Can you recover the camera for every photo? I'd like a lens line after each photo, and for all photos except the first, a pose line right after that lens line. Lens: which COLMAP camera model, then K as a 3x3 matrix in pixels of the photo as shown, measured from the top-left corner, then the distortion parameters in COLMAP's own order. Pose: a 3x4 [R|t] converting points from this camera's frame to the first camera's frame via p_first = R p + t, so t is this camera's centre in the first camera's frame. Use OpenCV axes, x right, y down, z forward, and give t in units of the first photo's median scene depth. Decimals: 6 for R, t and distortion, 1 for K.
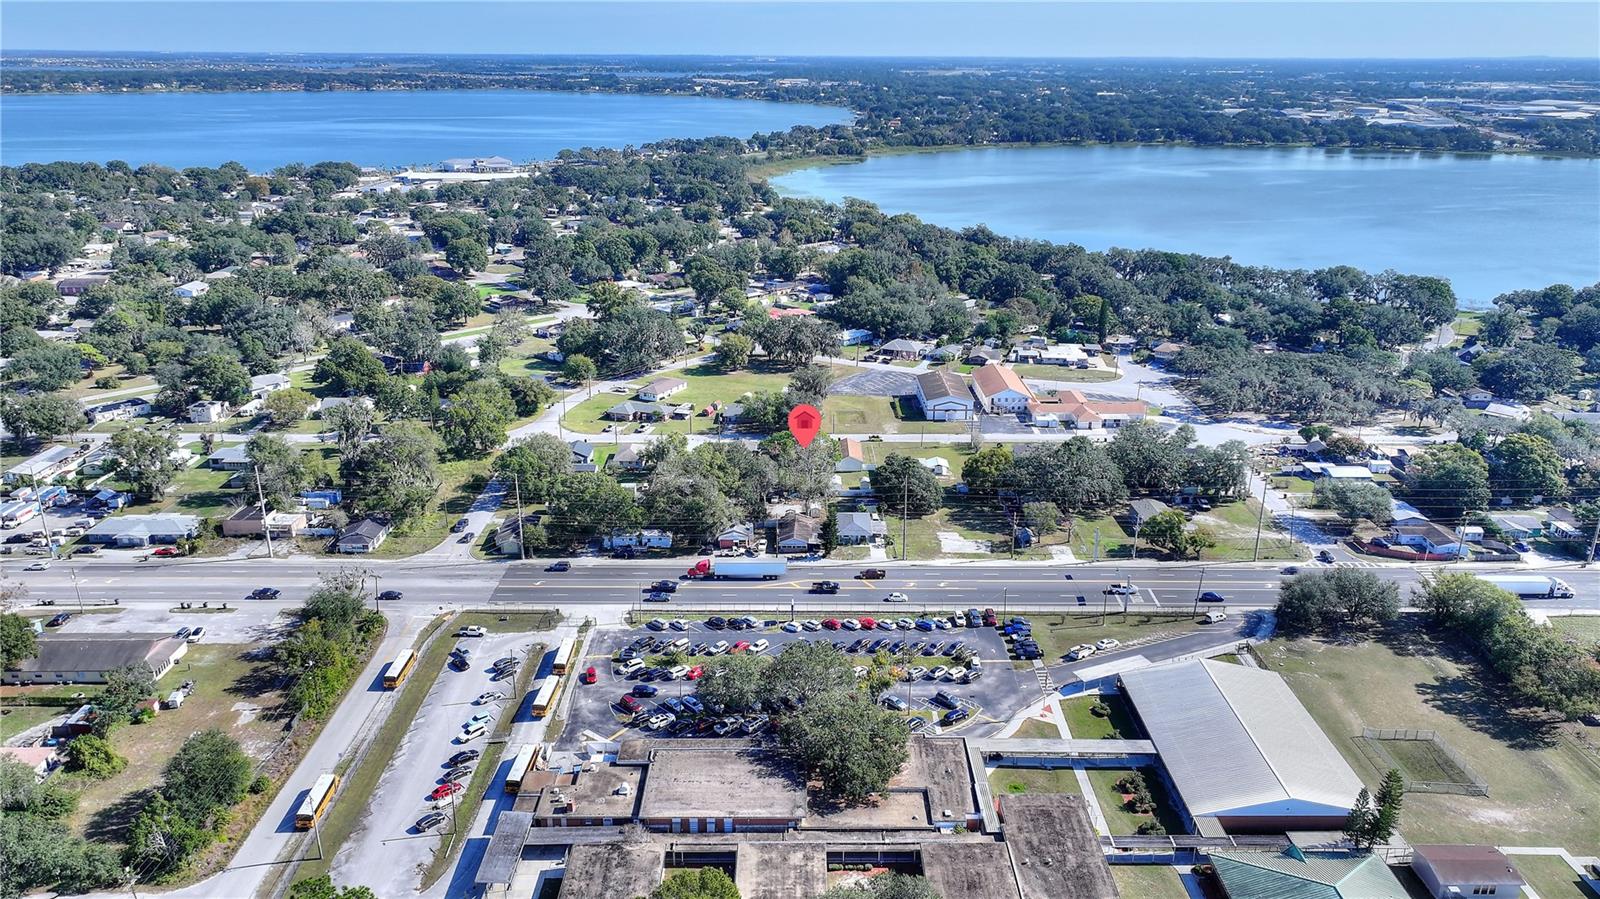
lens RADIAL K [[1111.8, 0, 810.5], [0, 1111.8, 451.8], [0, 0, 1]] dist [0.004556, 0.005360]
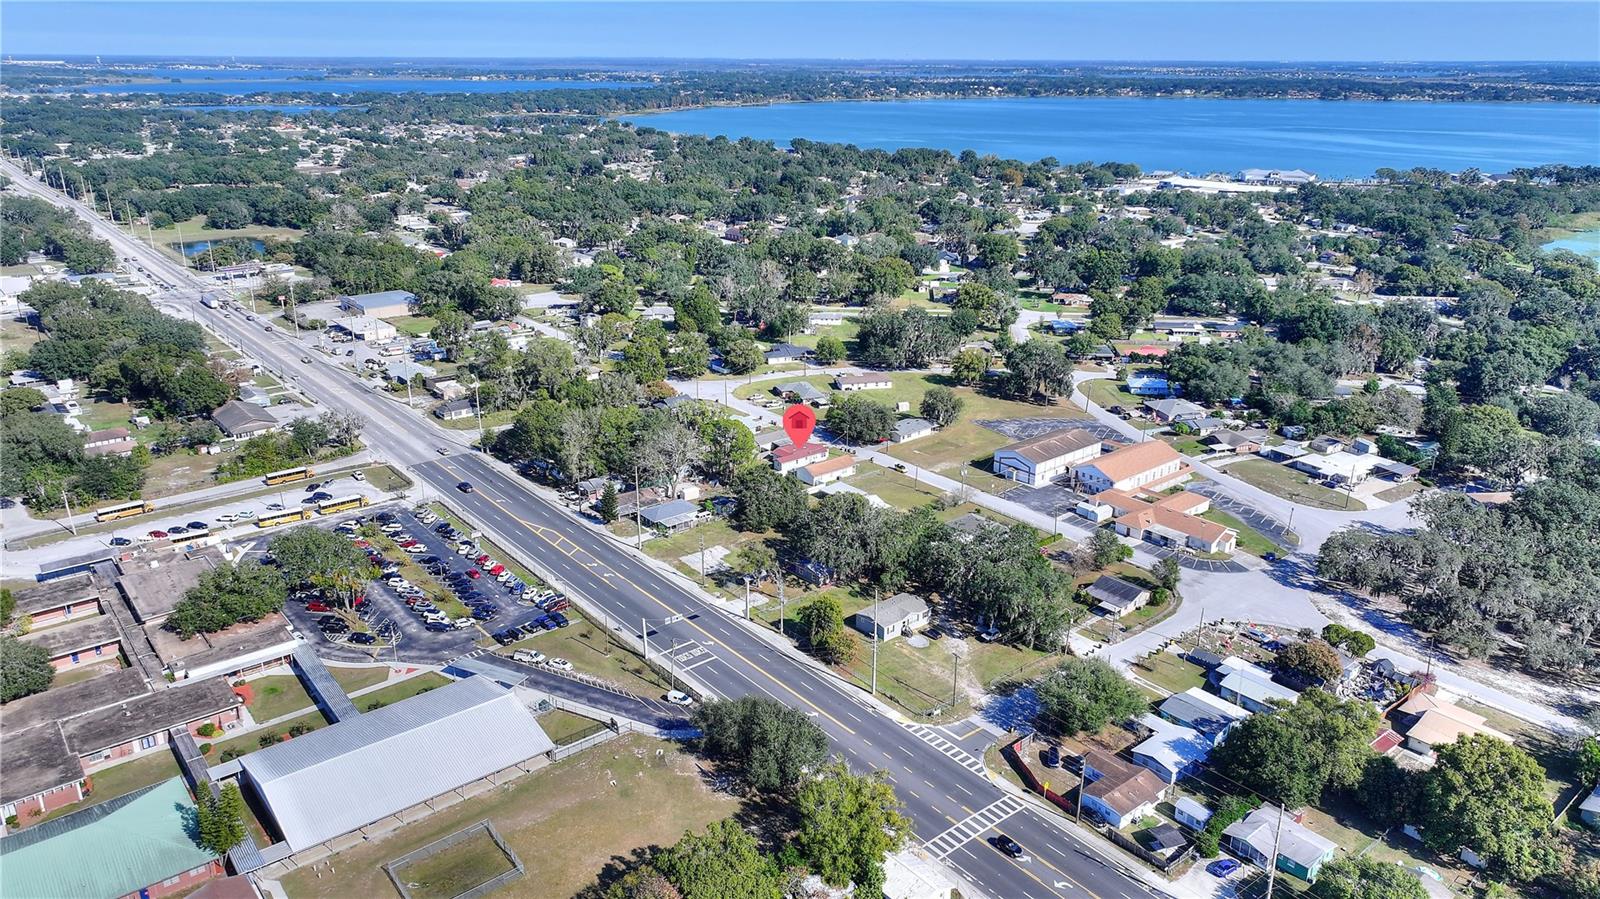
lens RADIAL K [[1111.8, 0, 807.0], [0, 1111.8, 445.8], [0, 0, 1]] dist [0.004556, 0.005360]
pose [[0.630164, 0.253847, -0.733795, 0.652309], [-0.262641, 0.959030, 0.106216, -0.102780], [0.730694, 0.125791, 0.671016, 0.298575]]
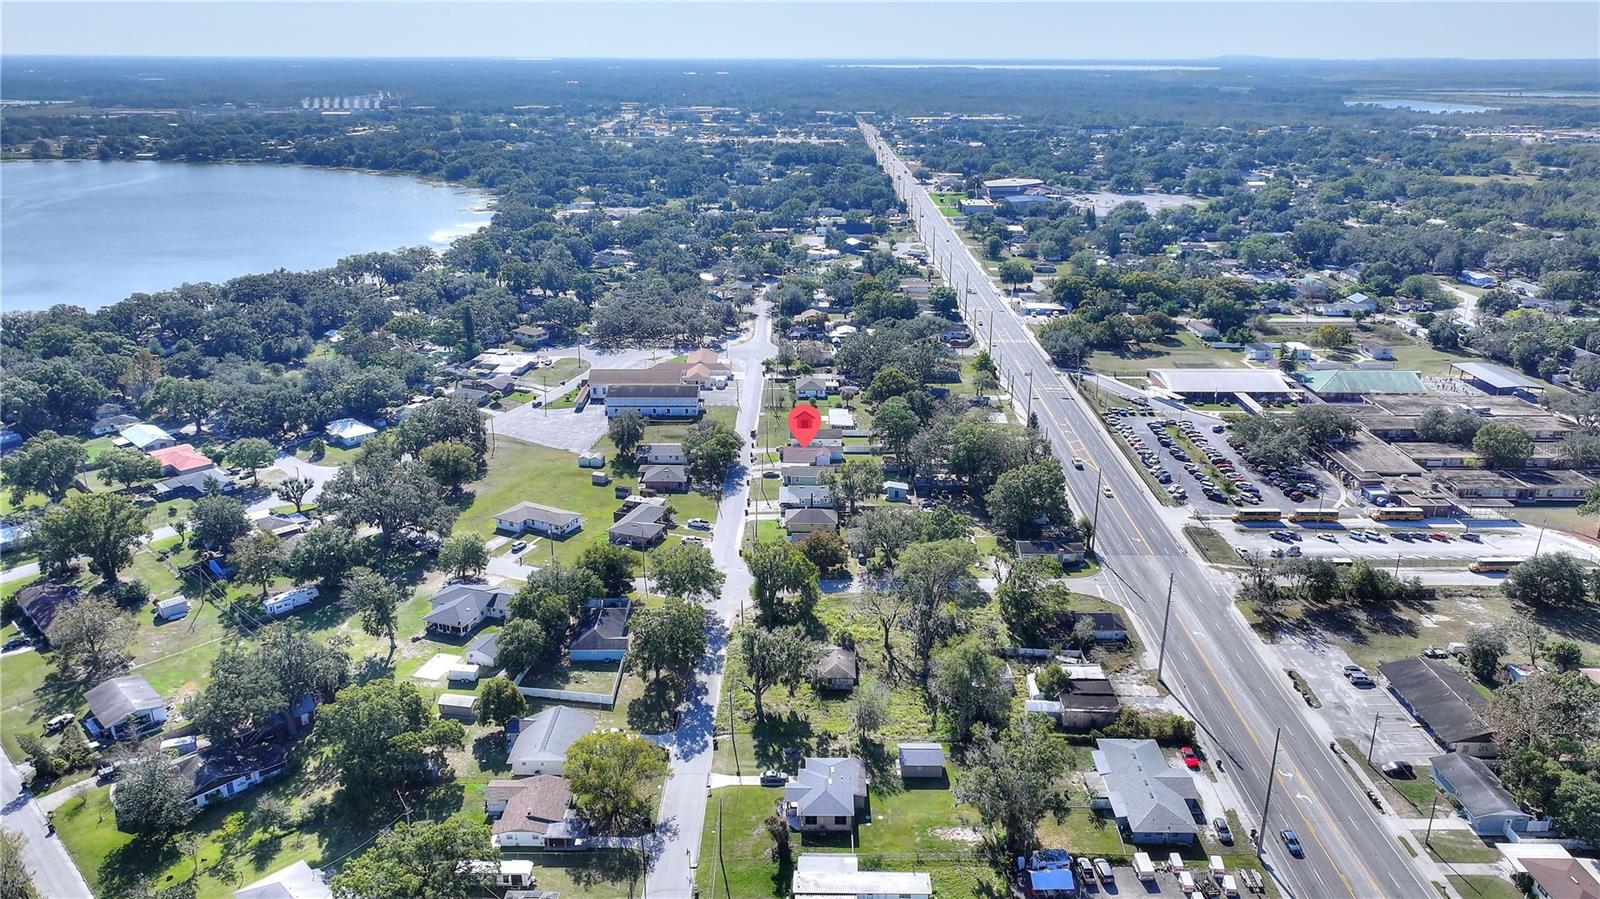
lens RADIAL K [[1111.8, 0, 807.9], [0, 1111.8, 451.2], [0, 0, 1]] dist [0.004556, 0.005360]
pose [[0.018280, -0.341203, 0.939812, -0.867438], [0.335383, 0.887601, 0.315724, -0.289978], [-0.941904, 0.309426, 0.130659, 0.779754]]
